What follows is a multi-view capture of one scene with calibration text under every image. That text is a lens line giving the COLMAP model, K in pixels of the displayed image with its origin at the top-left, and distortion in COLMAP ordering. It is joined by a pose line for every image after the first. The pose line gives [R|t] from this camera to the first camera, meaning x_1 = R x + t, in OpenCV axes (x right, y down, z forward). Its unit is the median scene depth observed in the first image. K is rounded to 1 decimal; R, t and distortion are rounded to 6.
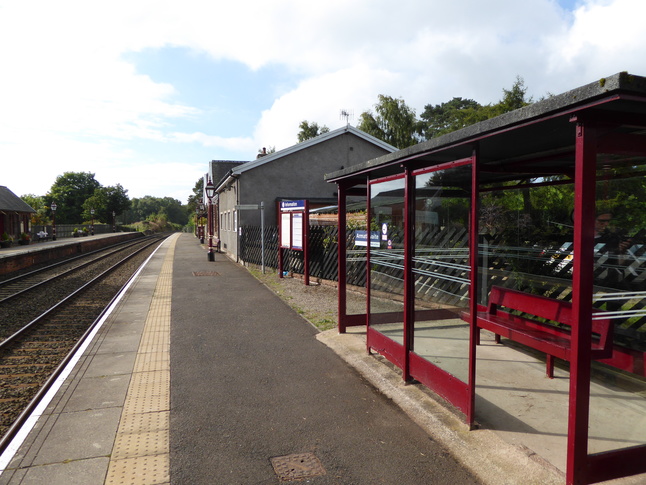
lens RADIAL K [[453.3, 0, 322.8], [0, 453.3, 242.9], [0, 0, 1]] dist [-0.038972, -0.000078]
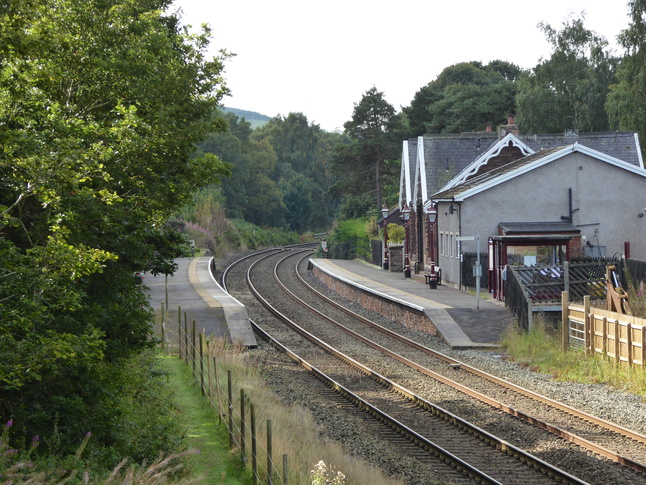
lens RADIAL K [[2842.1, 0, 323.0], [0, 2842.1, 242.4], [0, 0, 1]] dist [0.045171, 0.000000]
pose [[0.968086, -0.007233, -0.250515, 1.060264], [-0.000529, 0.999522, -0.030902, 0.130297], [0.250618, 0.030048, 0.967620, -5.000798]]
